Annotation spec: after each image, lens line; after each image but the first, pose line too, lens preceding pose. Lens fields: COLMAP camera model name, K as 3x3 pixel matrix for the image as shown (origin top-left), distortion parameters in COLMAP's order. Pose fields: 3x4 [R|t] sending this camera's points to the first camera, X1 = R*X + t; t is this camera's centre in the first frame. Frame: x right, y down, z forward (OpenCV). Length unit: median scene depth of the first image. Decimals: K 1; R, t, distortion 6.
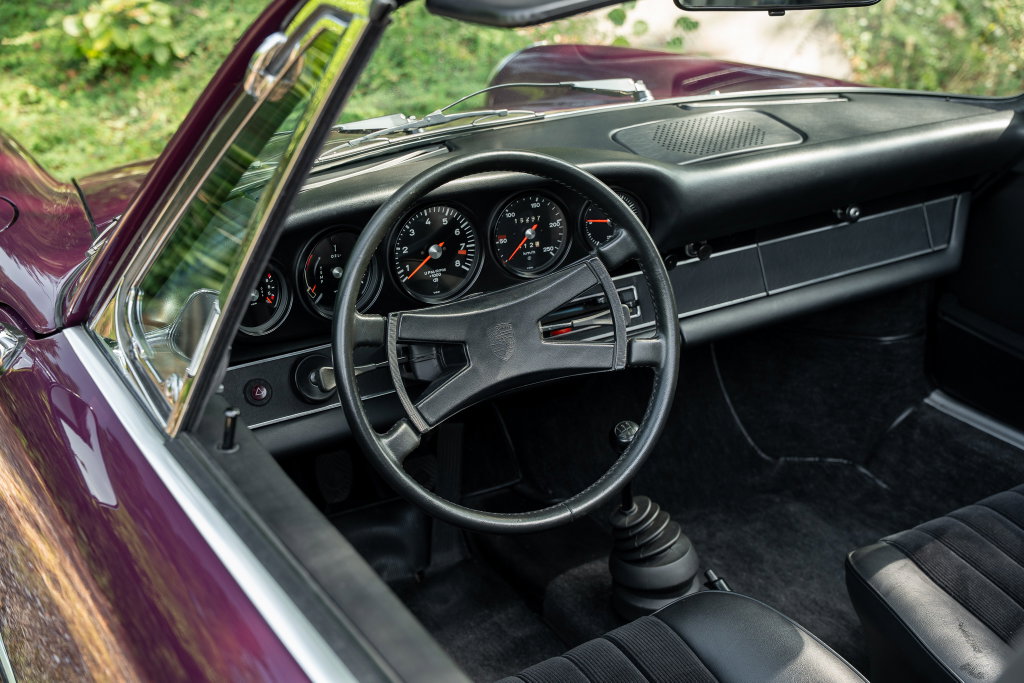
lens RADIAL K [[1306.5, 0, 516.9], [0, 1306.5, 347.9], [0, 0, 1]] dist [0.058927, 0.000000]
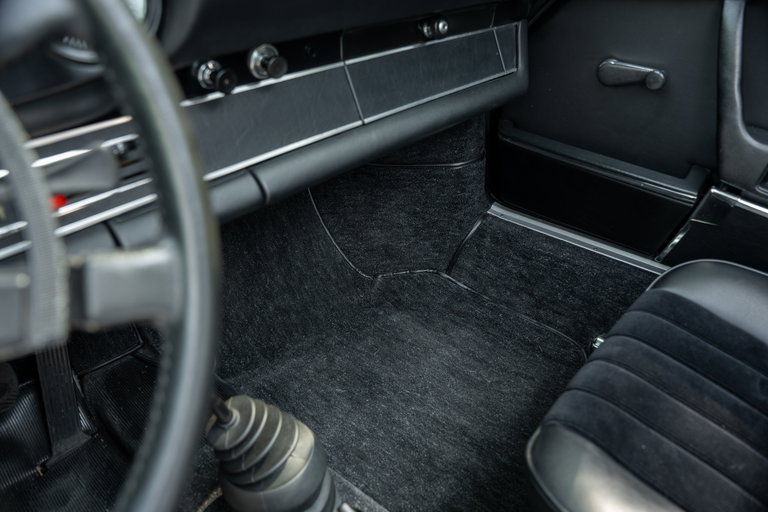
lens RADIAL K [[545.3, 0, 387.9], [0, 545.3, 253.1], [0, 0, 1]] dist [-0.101305, 0.005277]
pose [[0.953160, -0.150996, 0.262081, 0.098932], [0.115468, 0.982505, 0.146118, -0.007985], [-0.279559, -0.109011, 0.953920, 0.629739]]
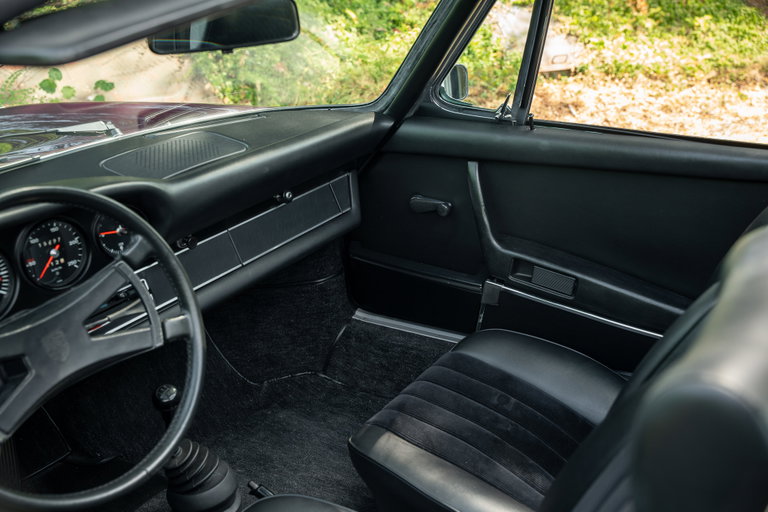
lens RADIAL K [[895.5, 0, 387.3], [0, 895.5, 260.9], [0, 0, 1]] dist [0.037983, 0.000000]
pose [[0.896310, -0.192177, 0.399620, -0.039171], [0.210835, 0.977518, -0.002795, -0.011021], [-0.390098, 0.086759, 0.916677, 0.098902]]
